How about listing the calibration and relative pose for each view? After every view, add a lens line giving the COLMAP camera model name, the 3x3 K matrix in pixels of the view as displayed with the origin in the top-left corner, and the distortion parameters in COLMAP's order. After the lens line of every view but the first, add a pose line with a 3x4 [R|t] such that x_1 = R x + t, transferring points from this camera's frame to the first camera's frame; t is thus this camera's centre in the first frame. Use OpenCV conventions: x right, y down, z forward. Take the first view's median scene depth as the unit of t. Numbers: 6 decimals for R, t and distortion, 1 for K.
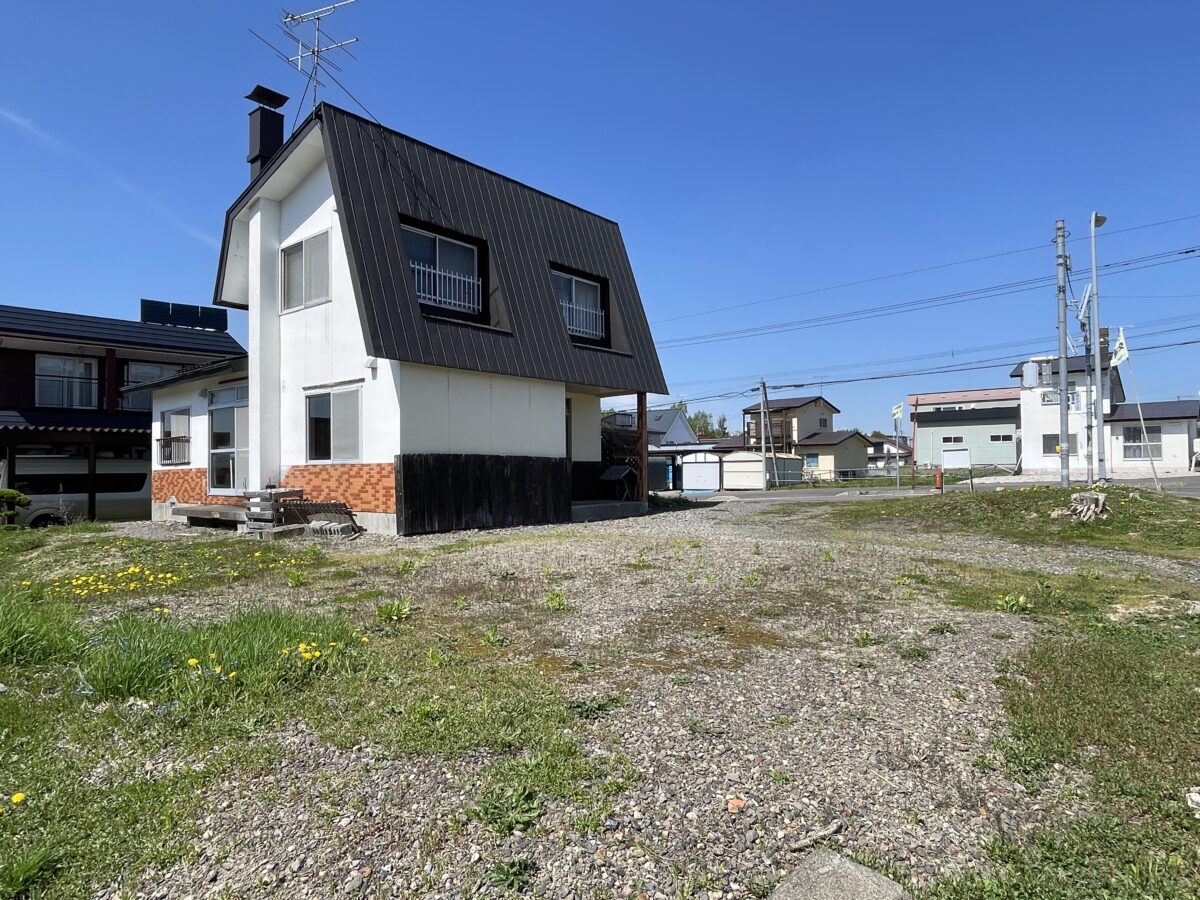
lens RADIAL K [[702.1, 0, 600.0], [0, 702.1, 450.0], [0, 0, 1]] dist [-0.000310, -0.000026]
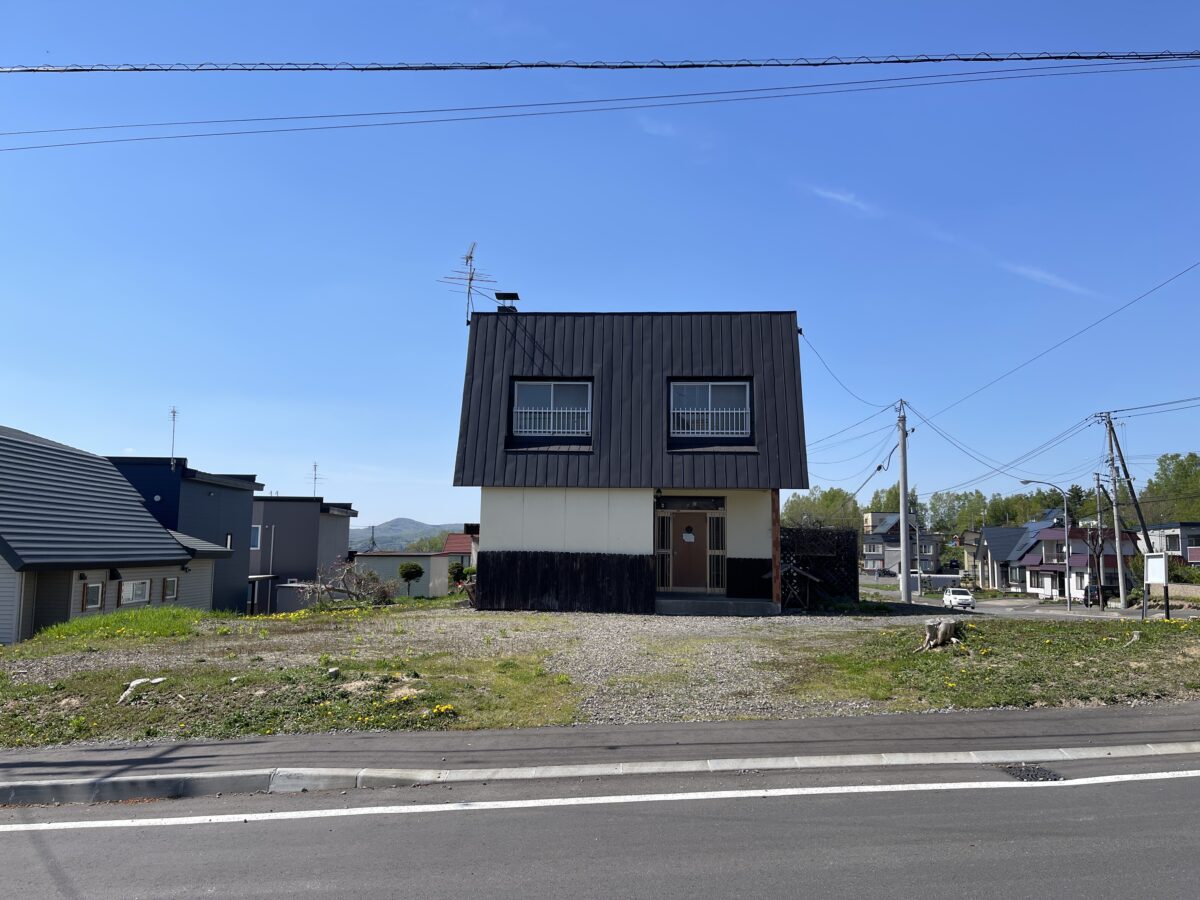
lens RADIAL K [[876.0, 0, 600.0], [0, 876.0, 450.0], [0, 0, 1]] dist [0.001648, 0.000543]
pose [[0.601381, -0.072466, -0.795669, 1.167404], [0.003183, 0.996088, -0.088314, -0.037938], [0.798956, 0.050578, 0.599259, 0.096779]]
